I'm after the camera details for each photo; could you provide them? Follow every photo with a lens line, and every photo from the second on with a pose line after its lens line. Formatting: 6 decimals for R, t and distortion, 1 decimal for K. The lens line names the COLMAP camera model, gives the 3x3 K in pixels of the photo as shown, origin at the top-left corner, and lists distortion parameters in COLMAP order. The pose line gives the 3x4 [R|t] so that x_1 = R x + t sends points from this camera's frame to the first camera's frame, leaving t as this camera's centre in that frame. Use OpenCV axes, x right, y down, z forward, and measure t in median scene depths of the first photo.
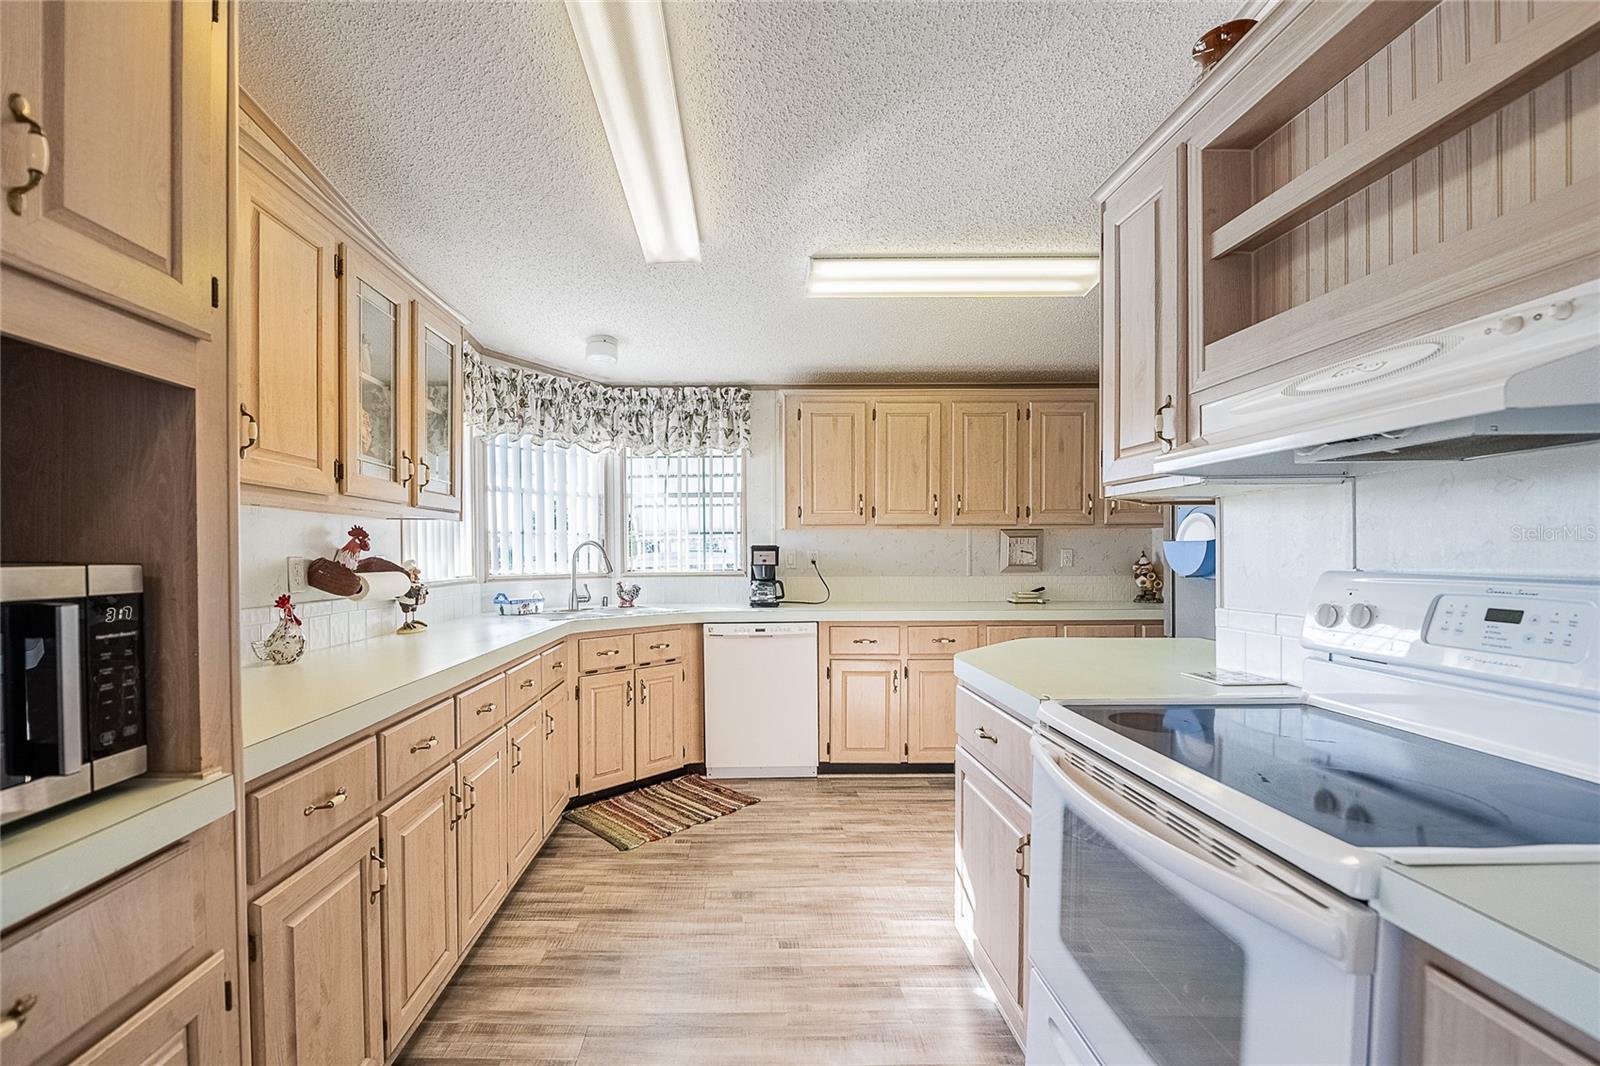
lens RADIAL K [[658.4, 0, 746.9], [0, 658.4, 557.9], [0, 0, 1]] dist [-0.009385, -0.000331]
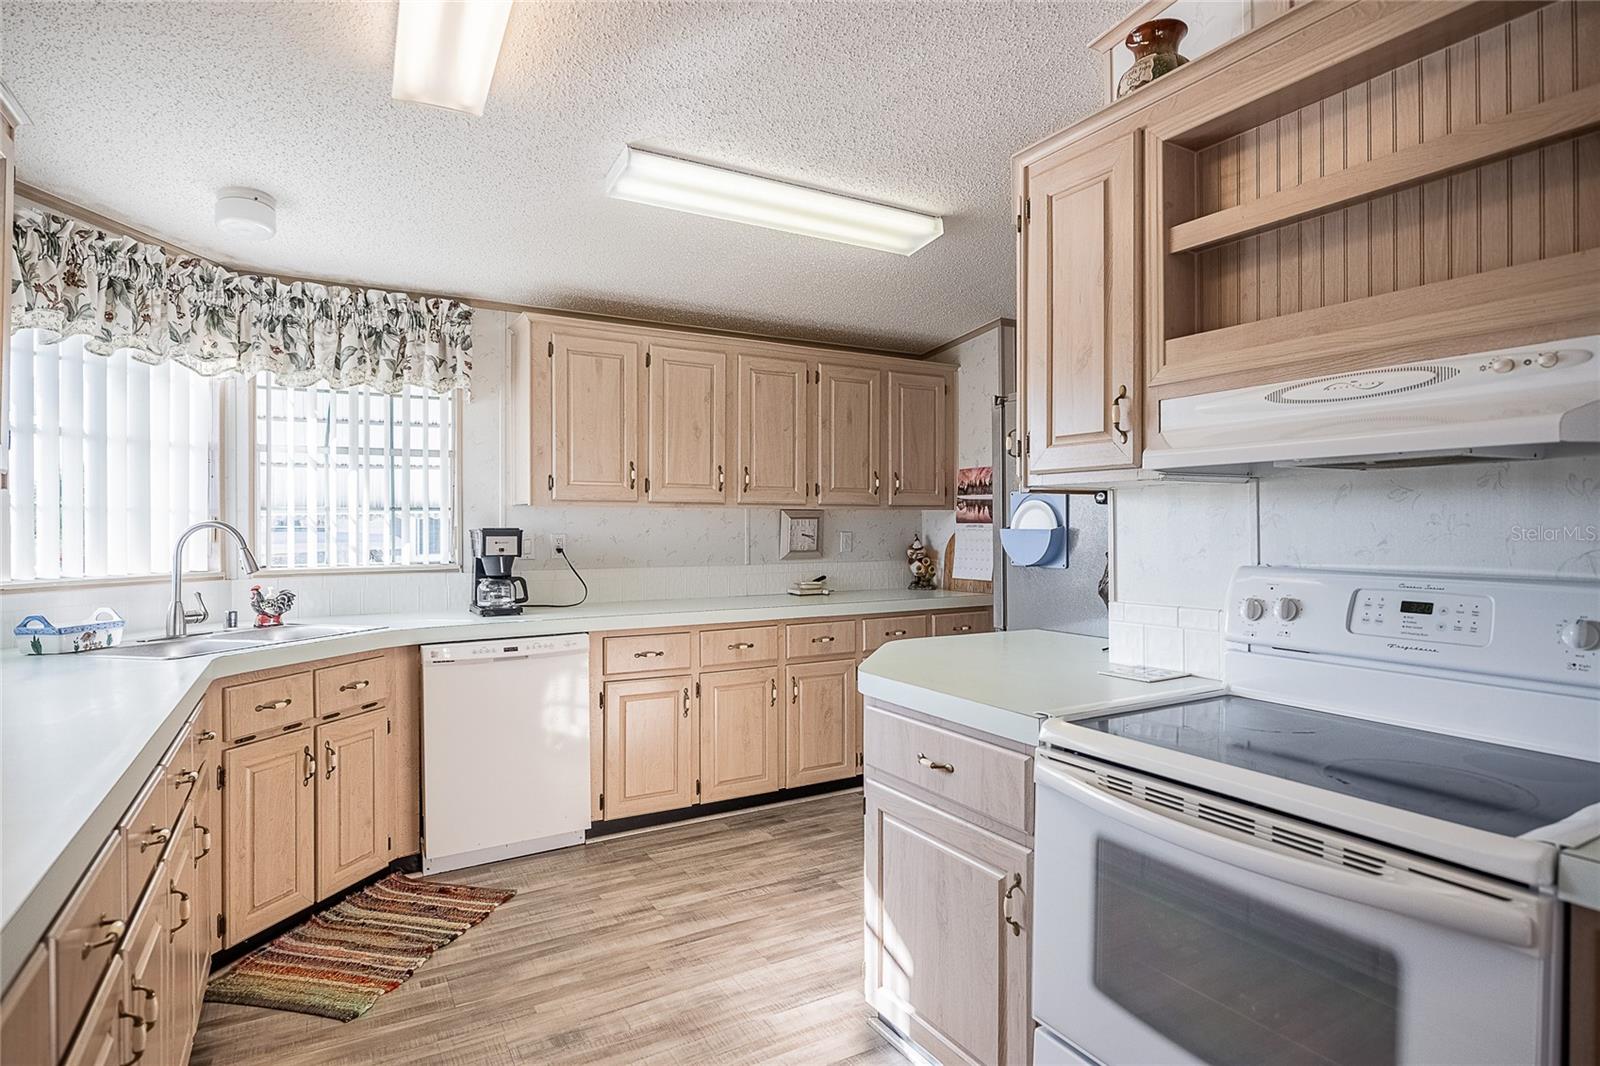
lens RADIAL K [[829.3, 0, 791.0], [0, 829.3, 523.4], [0, 0, 1]] dist [-0.004241, 0.000193]
pose [[0.870523, 0.004362, 0.492109, -0.200767], [0.002504, 0.999909, -0.013292, -0.016466], [-0.492122, 0.012803, 0.870432, 0.097879]]
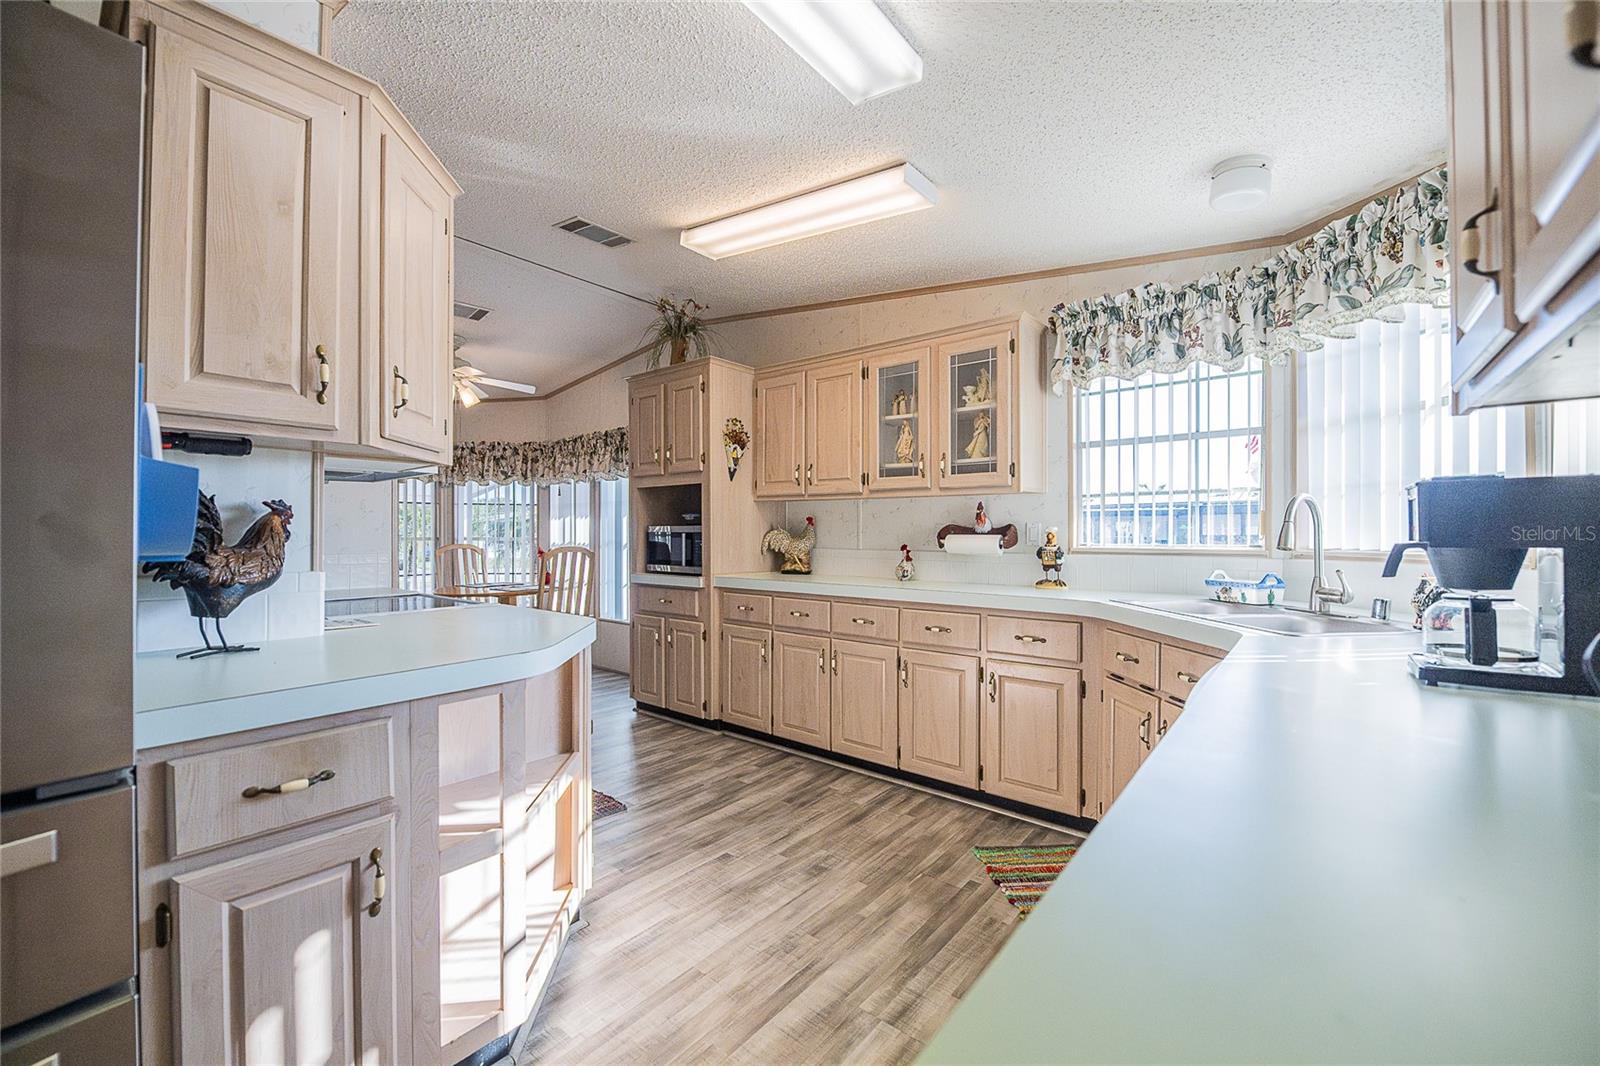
lens RADIAL K [[658.4, 0, 806.2], [0, 658.4, 531.7], [0, 0, 1]] dist [-0.009385, -0.000331]
pose [[-0.634424, 0.002334, -0.772982, 0.647127], [-0.003249, 0.999979, 0.005686, 0.006880], [0.772979, 0.006119, -0.634403, 1.378863]]
